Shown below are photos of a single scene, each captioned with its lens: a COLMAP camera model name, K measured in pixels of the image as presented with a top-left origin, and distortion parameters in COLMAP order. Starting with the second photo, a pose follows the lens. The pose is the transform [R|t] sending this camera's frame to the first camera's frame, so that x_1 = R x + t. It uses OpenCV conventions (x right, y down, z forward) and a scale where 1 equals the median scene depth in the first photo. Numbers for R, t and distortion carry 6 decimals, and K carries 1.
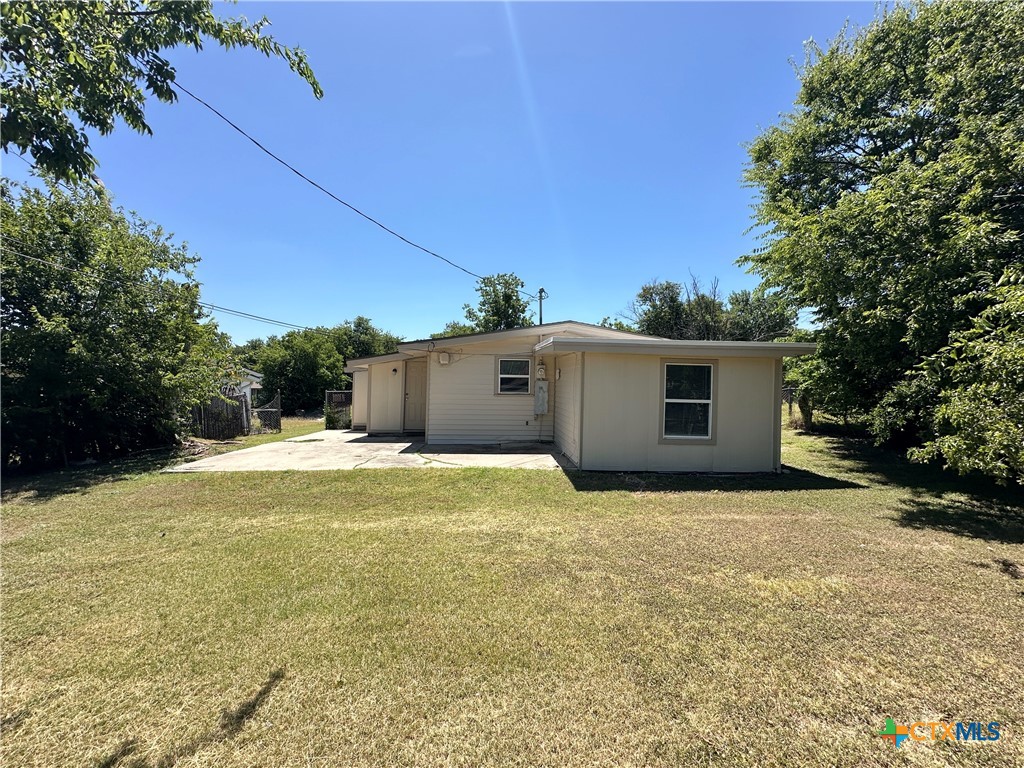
lens RADIAL K [[409.3, 0, 511.6], [0, 409.3, 387.1], [0, 0, 1]] dist [-0.003058, -0.000354]
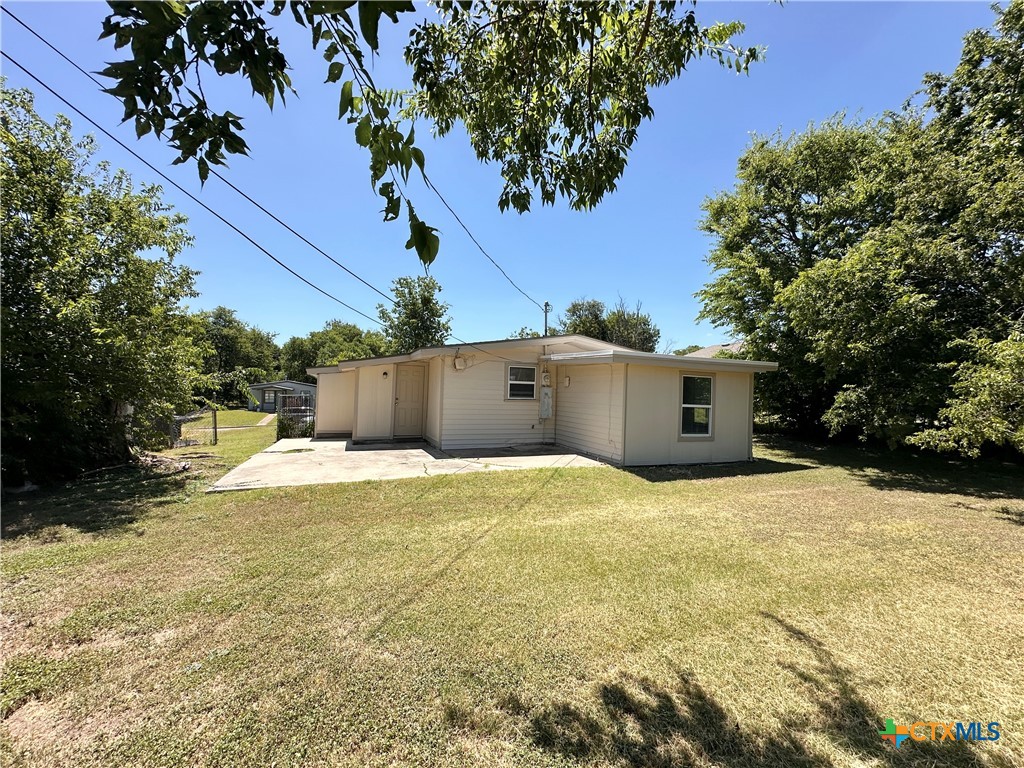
lens RADIAL K [[409.3, 0, 521.3], [0, 409.3, 380.4], [0, 0, 1]] dist [-0.003058, -0.000354]
pose [[0.948166, 0.018622, 0.317229, -0.331951], [-0.009781, 0.999519, -0.029441, -0.000857], [-0.317624, 0.024812, 0.947892, -0.003335]]
